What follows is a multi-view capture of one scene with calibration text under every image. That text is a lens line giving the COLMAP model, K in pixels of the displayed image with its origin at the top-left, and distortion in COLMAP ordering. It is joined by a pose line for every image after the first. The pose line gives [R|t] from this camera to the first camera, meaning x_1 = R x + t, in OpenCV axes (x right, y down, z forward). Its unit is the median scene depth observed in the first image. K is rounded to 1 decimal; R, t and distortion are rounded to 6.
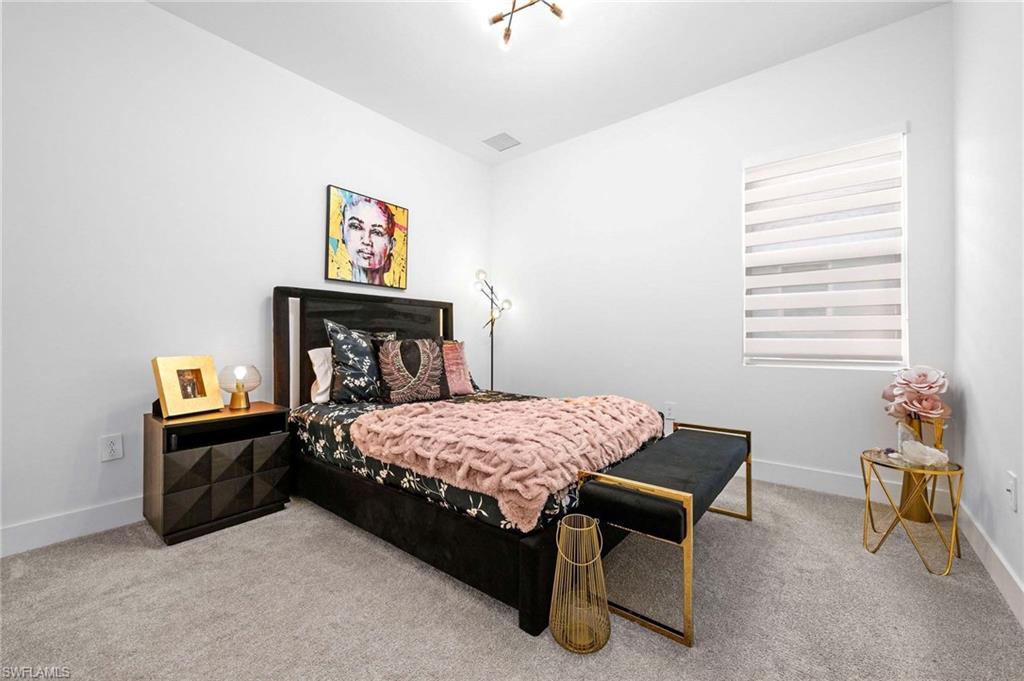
lens RADIAL K [[404.7, 0, 508.2], [0, 404.7, 337.3], [0, 0, 1]] dist [0.000923, 0.000045]
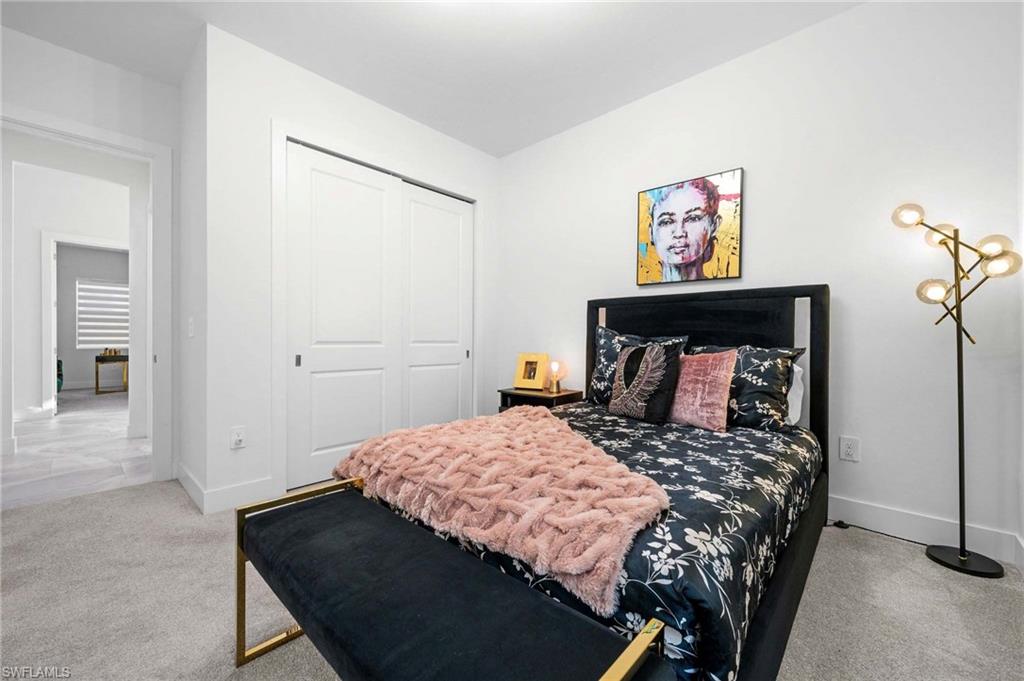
lens RADIAL K [[404.7, 0, 507.6], [0, 404.7, 340.0], [0, 0, 1]] dist [0.000923, 0.000045]
pose [[-0.078231, -0.002178, -0.996933, 0.552599], [-0.007963, 0.999967, -0.001560, -0.001181], [0.996903, 0.007817, -0.078246, 0.693162]]
